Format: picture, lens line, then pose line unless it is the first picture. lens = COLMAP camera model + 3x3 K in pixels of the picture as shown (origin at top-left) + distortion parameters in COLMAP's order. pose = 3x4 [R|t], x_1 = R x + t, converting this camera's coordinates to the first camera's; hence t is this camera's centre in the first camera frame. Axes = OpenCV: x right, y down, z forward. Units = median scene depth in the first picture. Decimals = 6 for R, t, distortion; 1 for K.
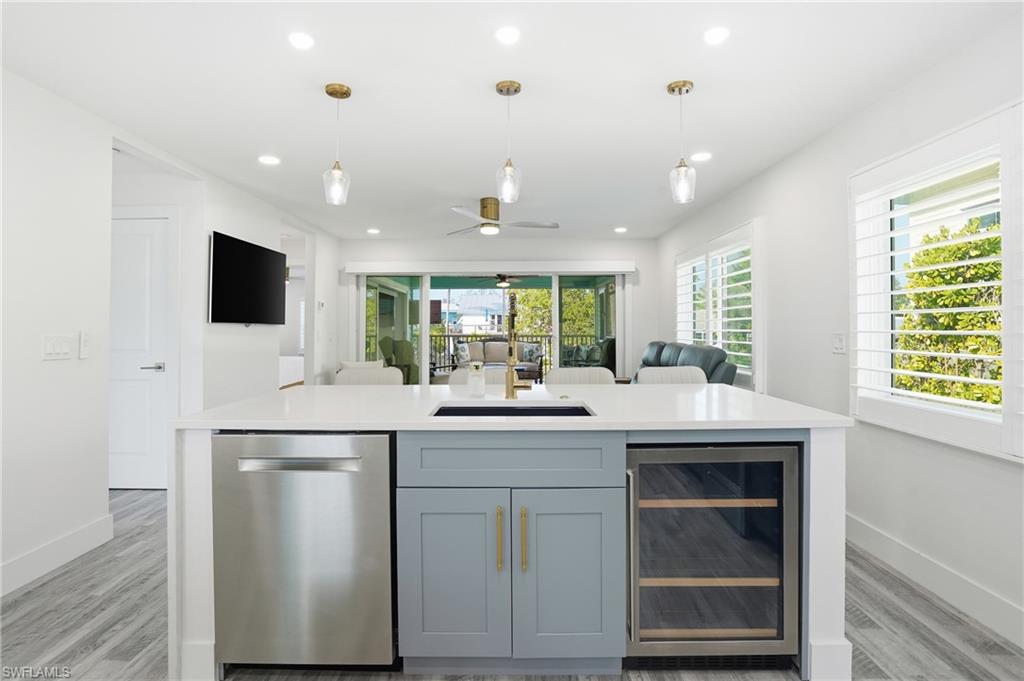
lens RADIAL K [[515.3, 0, 509.6], [0, 515.3, 324.6], [0, 0, 1]] dist [-0.061557, 0.021922]
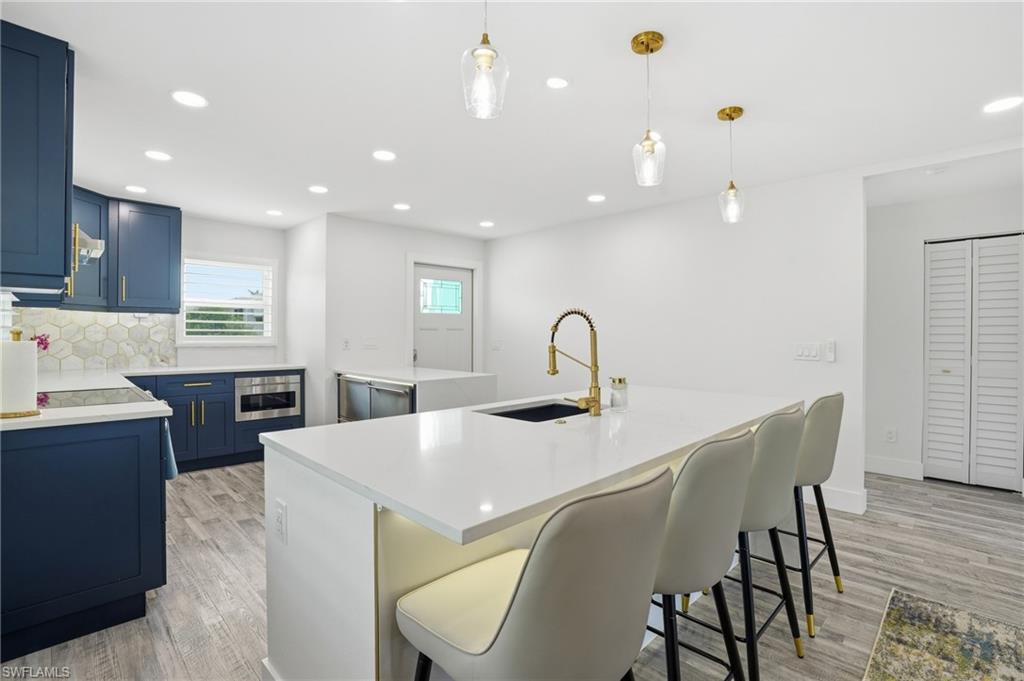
lens RADIAL K [[477.8, 0, 508.8], [0, 477.8, 332.5], [0, 0, 1]] dist [-0.067059, 0.022309]
pose [[-0.706271, -0.000950, -0.707941, 0.299981], [0.003990, 0.999978, -0.005323, -0.002884], [0.707930, -0.006584, -0.706252, 0.608687]]
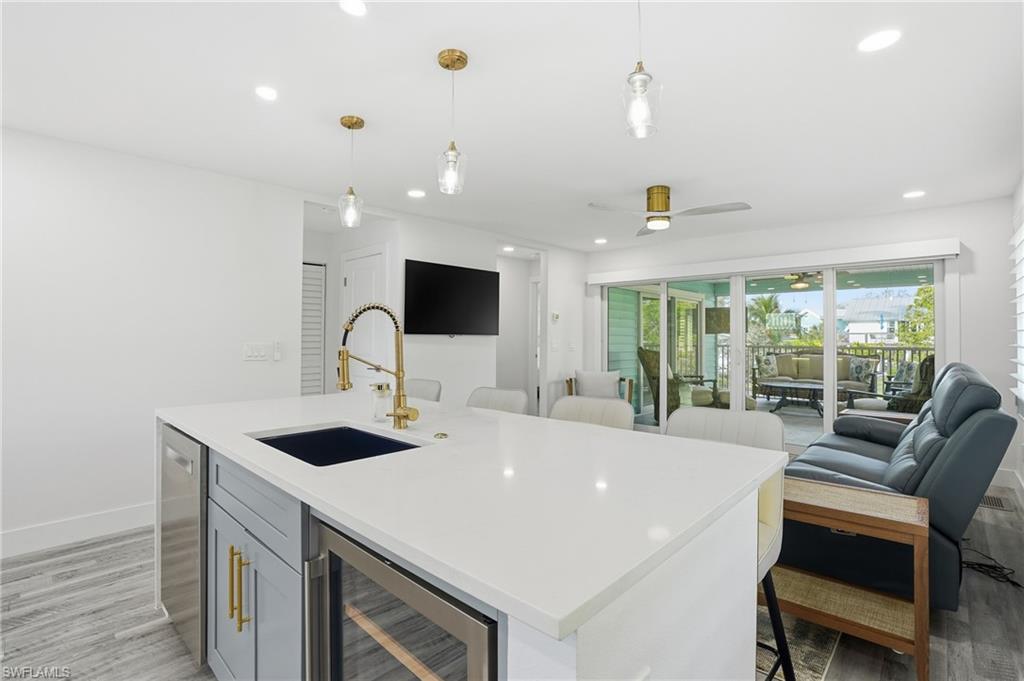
lens RADIAL K [[481.9, 0, 508.5], [0, 481.9, 327.9], [0, 0, 1]] dist [-0.070709, 0.024722]
pose [[0.731834, -0.008621, -0.681428, 0.266783], [0.001515, 0.999938, -0.011023, -0.004088], [0.681481, 0.007034, 0.731802, 0.219595]]
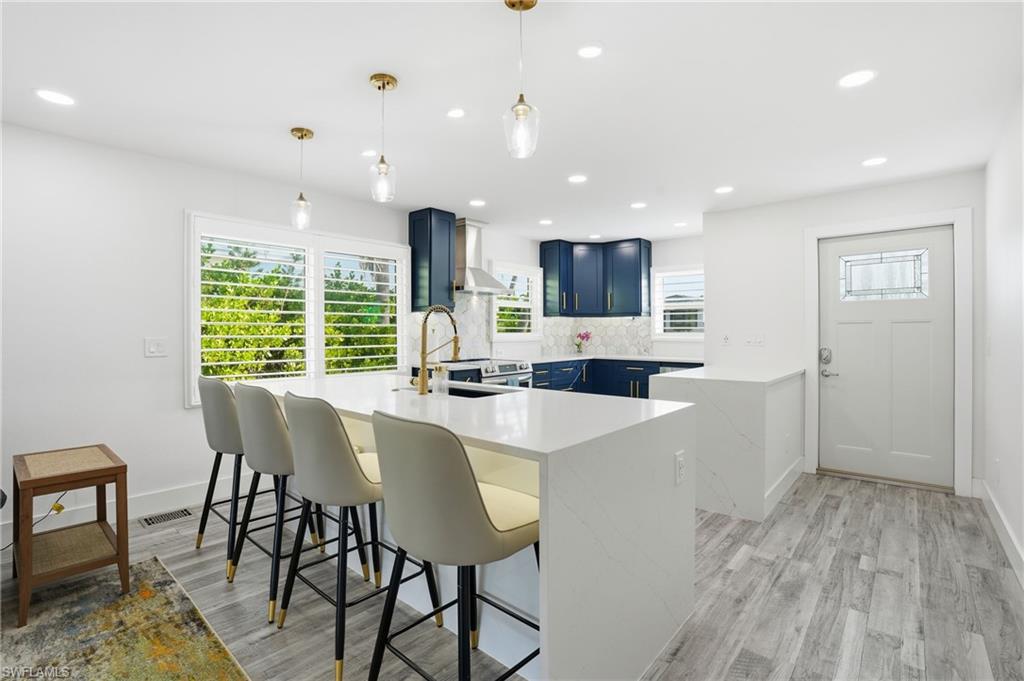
lens RADIAL K [[473.6, 0, 508.6], [0, 473.6, 333.8], [0, 0, 1]] dist [-0.071815, 0.024135]
pose [[-0.754481, 0.002606, 0.656316, -0.334664], [-0.001376, 0.999984, -0.005553, 0.005583], [-0.656320, -0.005093, -0.754465, 0.670315]]
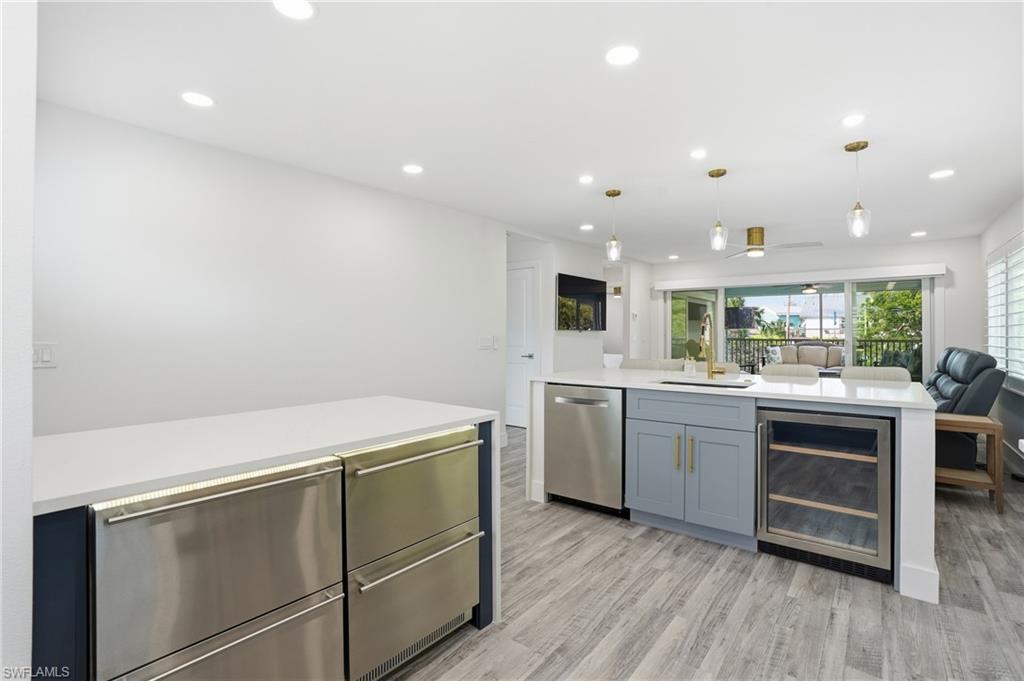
lens RADIAL K [[476.8, 0, 508.3], [0, 476.8, 329.0], [0, 0, 1]] dist [-0.069743, 0.024461]
pose [[0.781077, -0.002791, -0.624428, 0.166290], [0.003588, 0.999994, 0.000019, -0.005086], [0.624424, -0.002255, 0.781082, -0.202568]]
